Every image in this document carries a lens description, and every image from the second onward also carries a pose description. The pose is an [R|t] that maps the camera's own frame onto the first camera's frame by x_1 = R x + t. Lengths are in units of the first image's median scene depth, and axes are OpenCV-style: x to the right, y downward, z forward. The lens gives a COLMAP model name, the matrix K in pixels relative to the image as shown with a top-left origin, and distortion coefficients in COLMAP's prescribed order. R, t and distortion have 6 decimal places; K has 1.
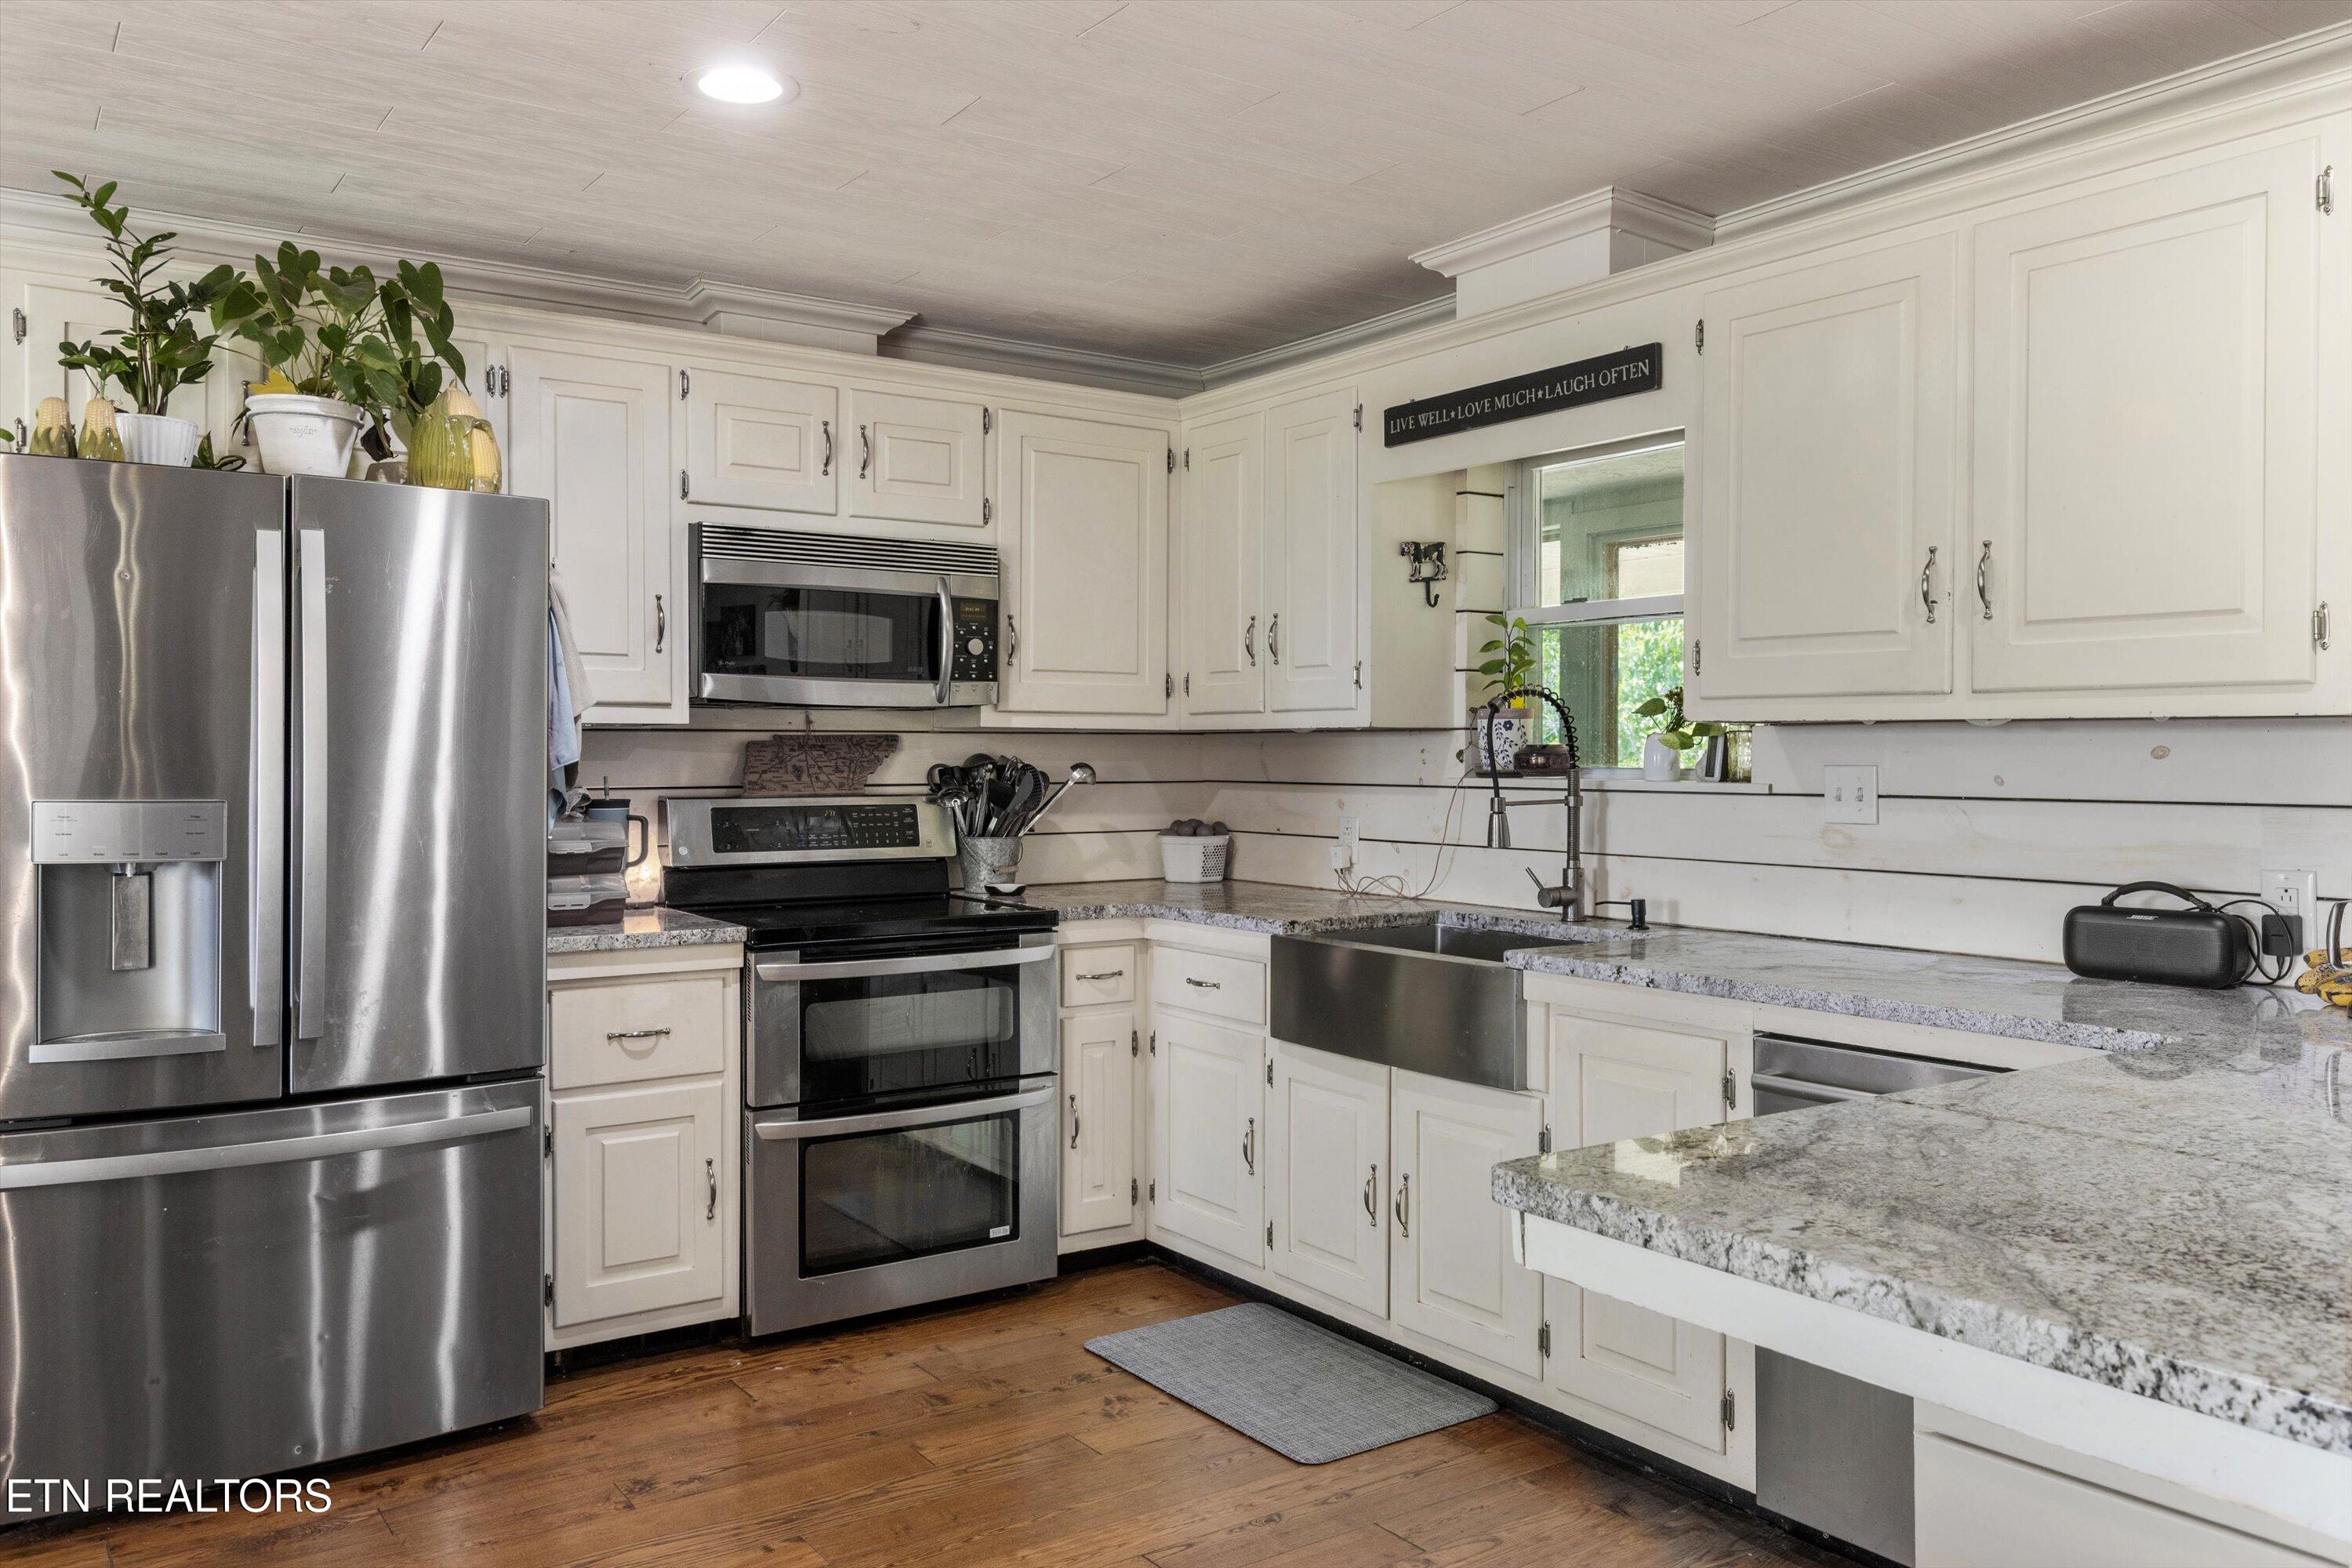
lens RADIAL K [[1754.0, 0, 1194.0], [0, 1754.0, 774.9], [0, 0, 1]] dist [-0.004548, 0.001806]
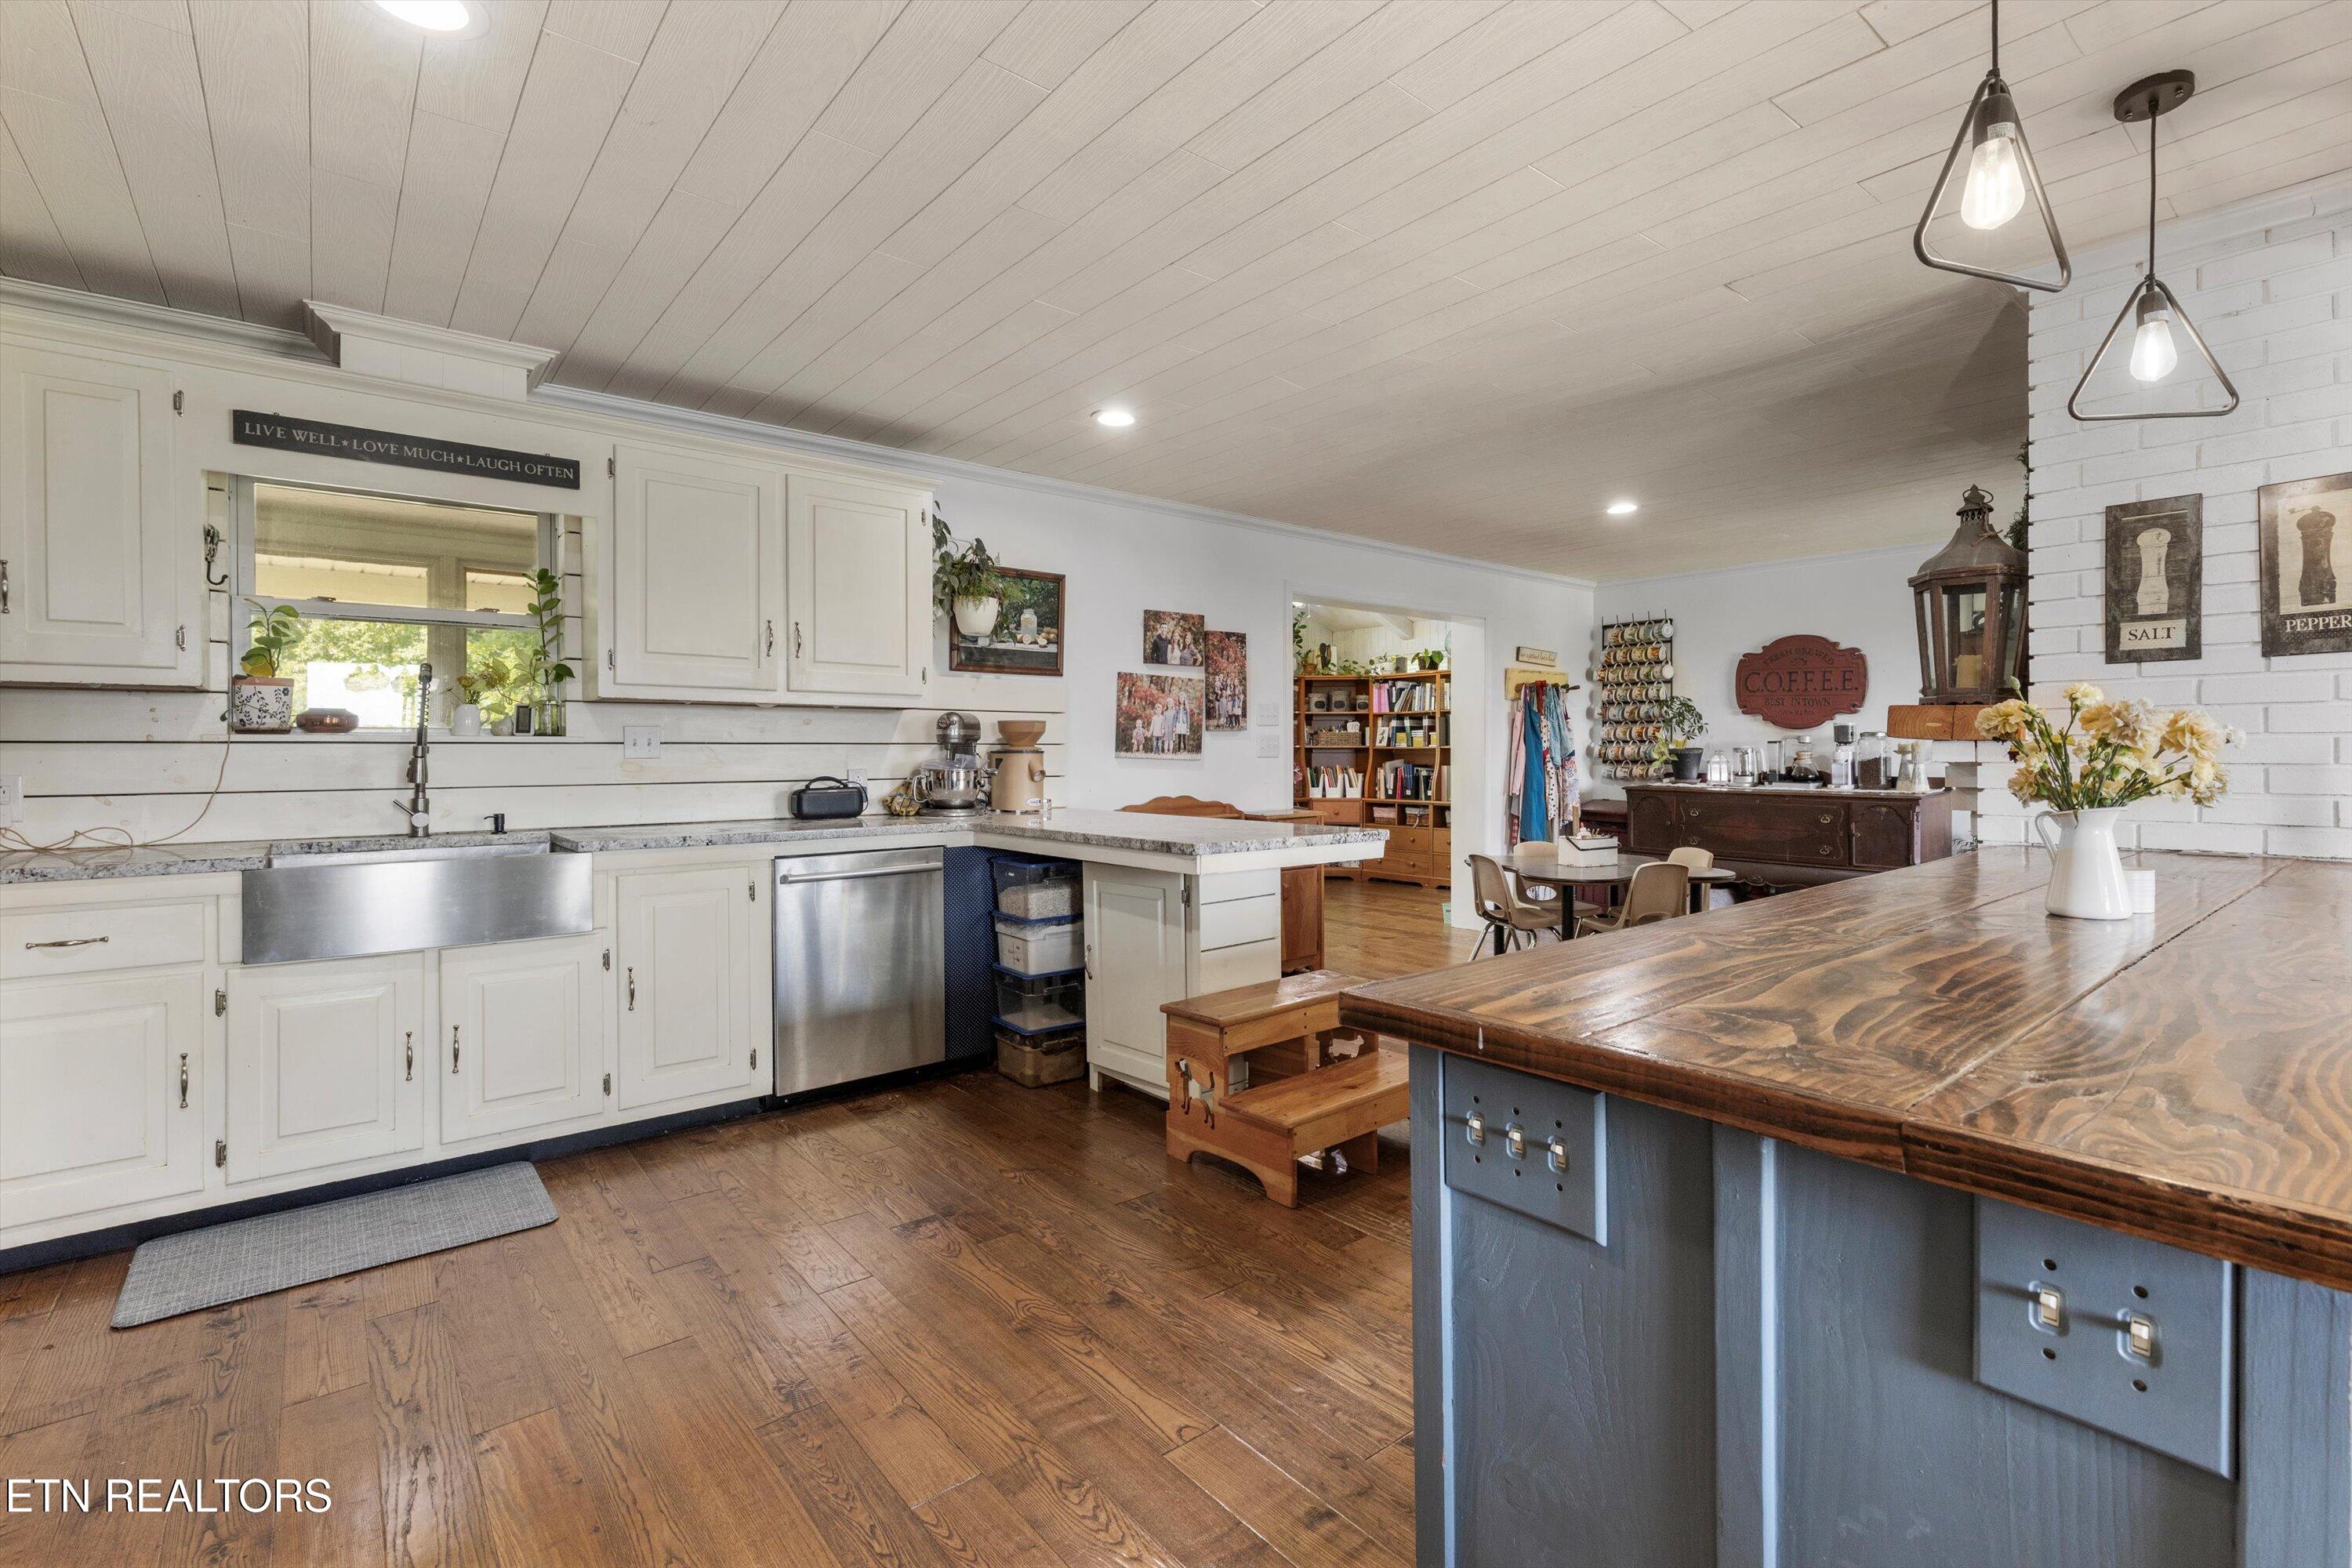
lens RADIAL K [[1053.8, 0, 1184.6], [0, 1053.8, 765.1], [0, 0, 1]] dist [0.003281, -0.000298]
pose [[-0.084715, -0.014861, 0.996294, -0.677204], [0.015076, 0.999755, 0.016194, 0.022608], [-0.996291, 0.016392, -0.084470, 0.476987]]
